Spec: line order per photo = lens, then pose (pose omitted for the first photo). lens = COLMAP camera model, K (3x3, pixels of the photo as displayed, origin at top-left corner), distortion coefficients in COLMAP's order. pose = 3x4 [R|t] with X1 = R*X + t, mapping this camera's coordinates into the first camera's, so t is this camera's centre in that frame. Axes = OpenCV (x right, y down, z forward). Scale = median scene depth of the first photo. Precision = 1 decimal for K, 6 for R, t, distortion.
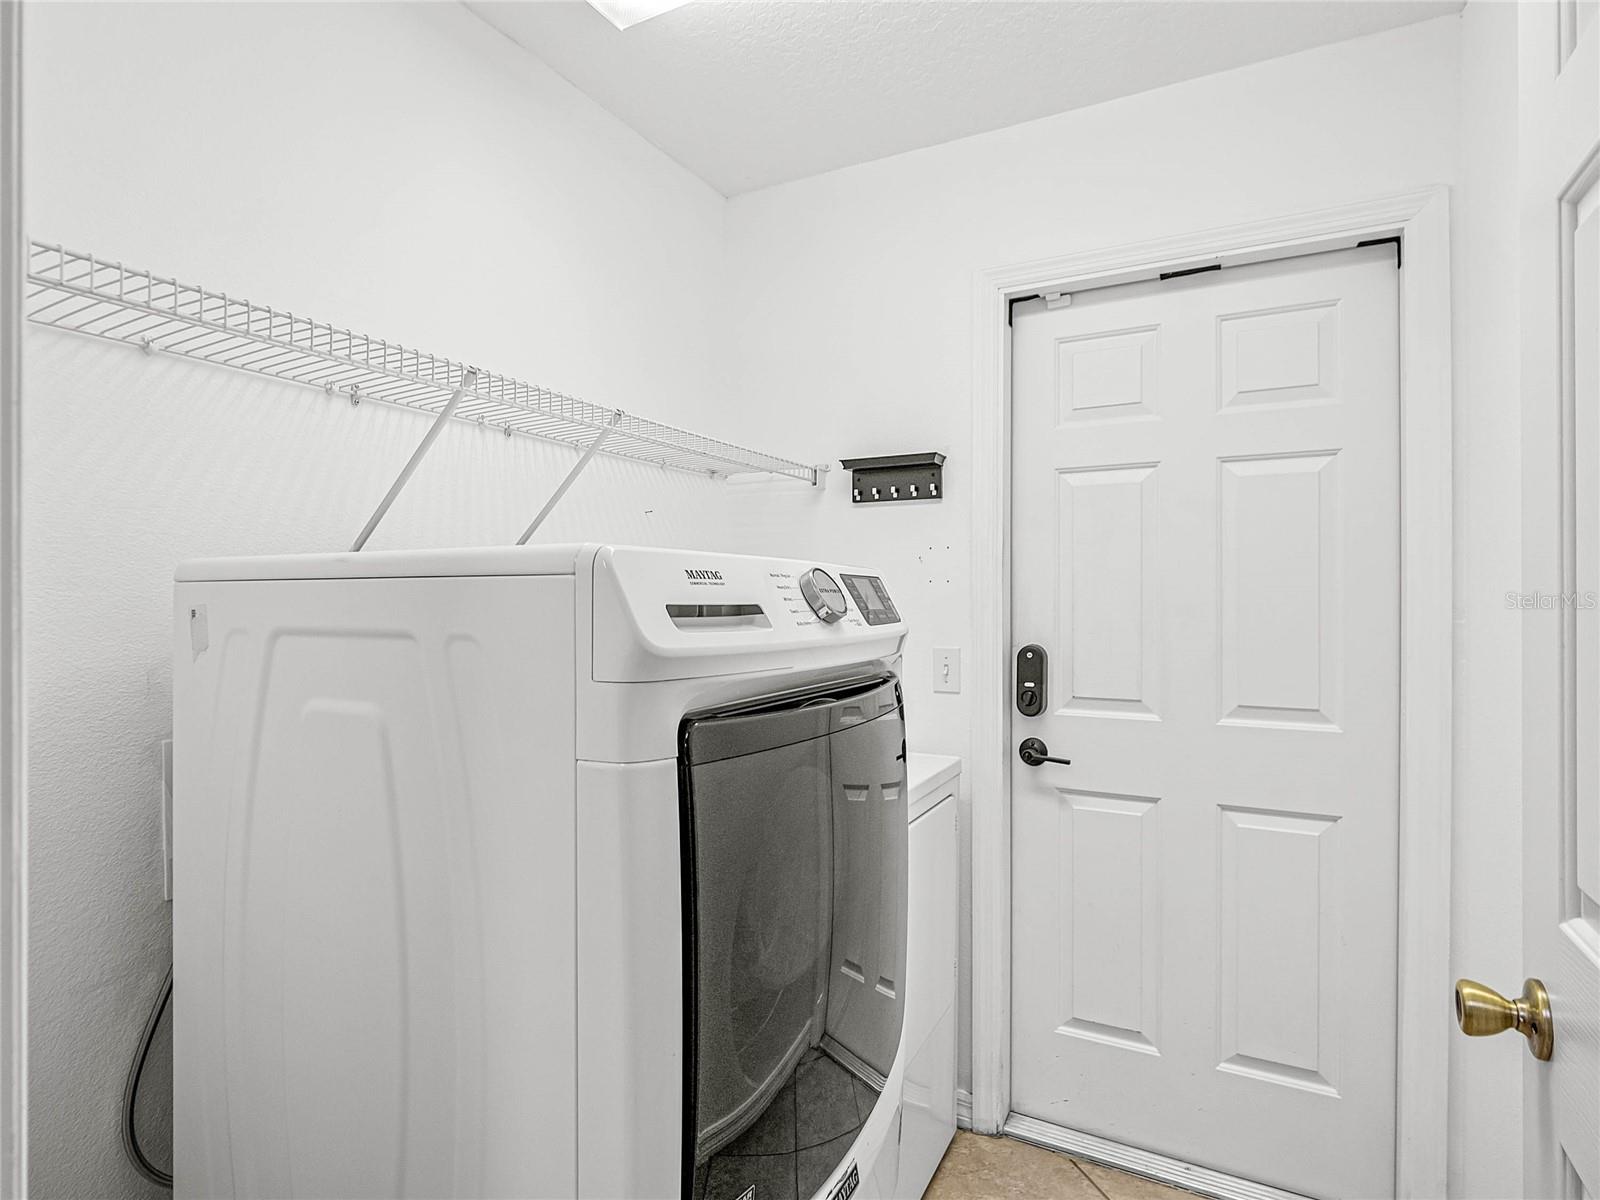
lens RADIAL K [[860.8, 0, 800.0], [0, 860.8, 600.0], [0, 0, 1]] dist [-0.000793, 0.000221]
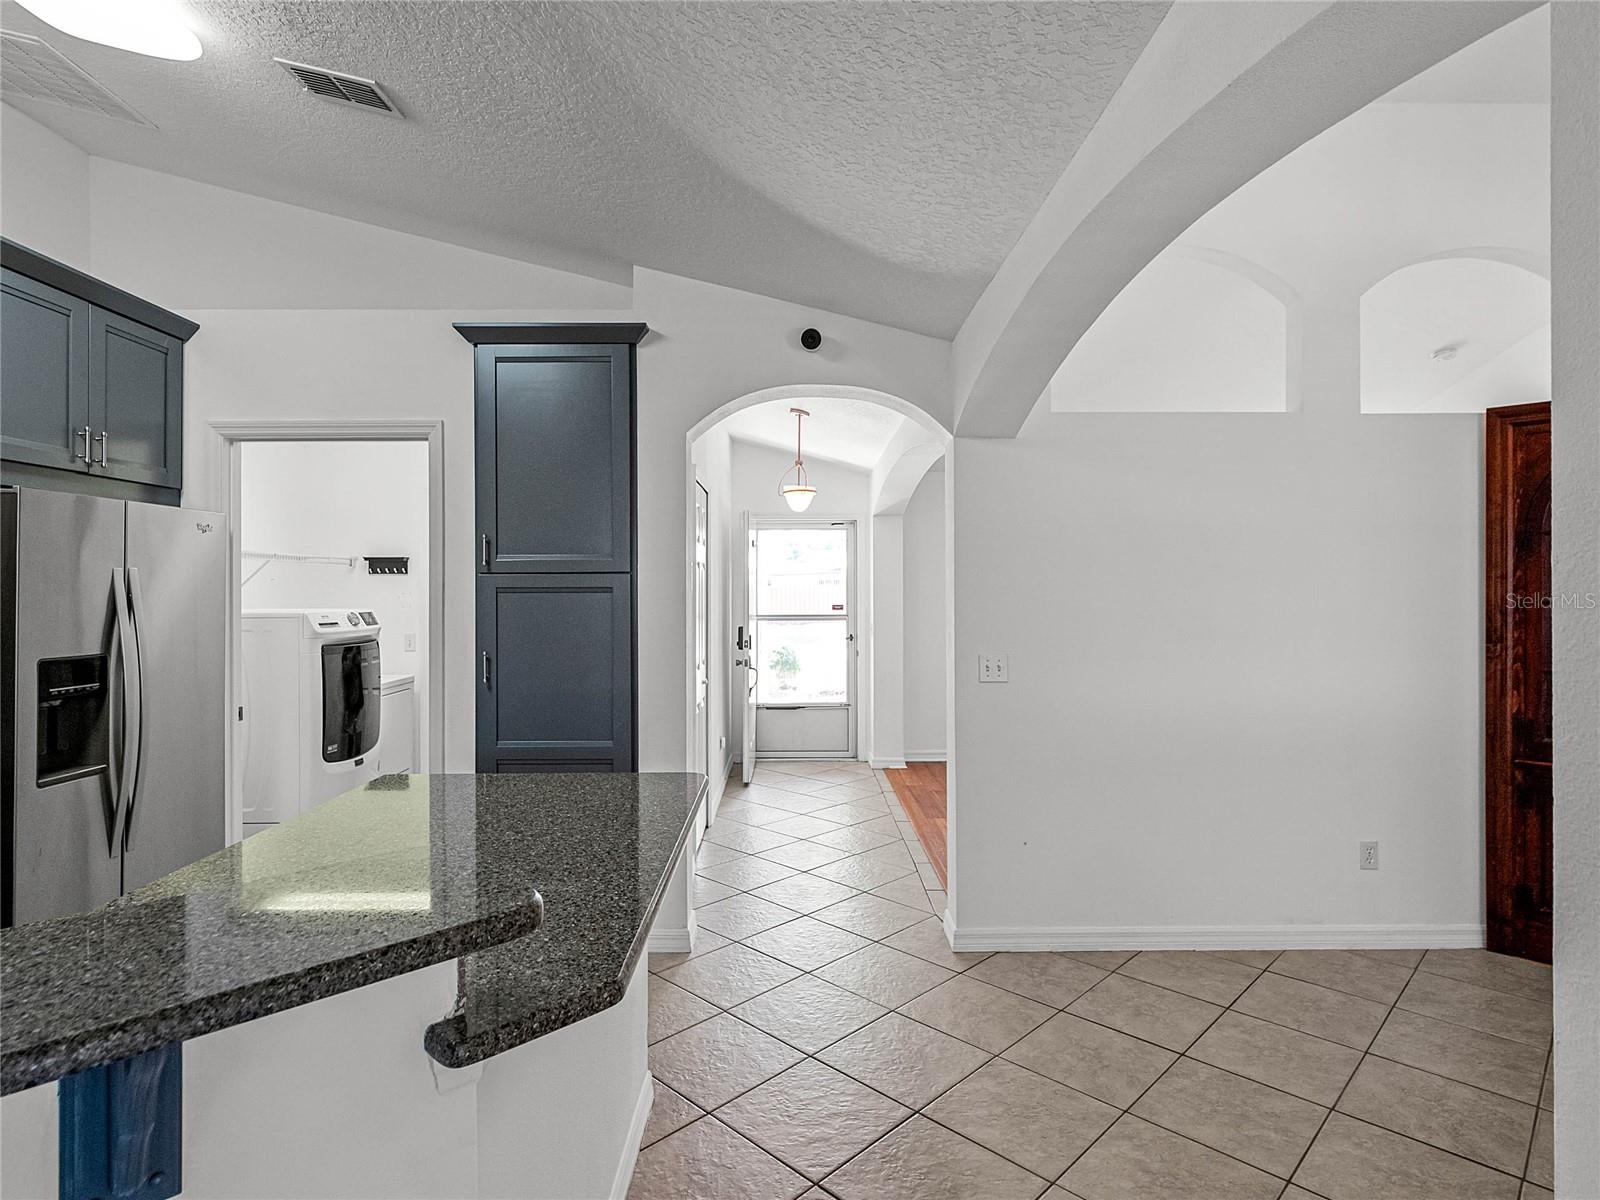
lens RADIAL K [[860.8, 0, 800.0], [0, 860.8, 600.0], [0, 0, 1]] dist [-0.000793, 0.000221]
pose [[0.878493, 0.000194, 0.477755, -0.052912], [-0.005314, 0.999942, 0.009364, -0.121213], [-0.477726, -0.010765, 0.878443, -3.015037]]
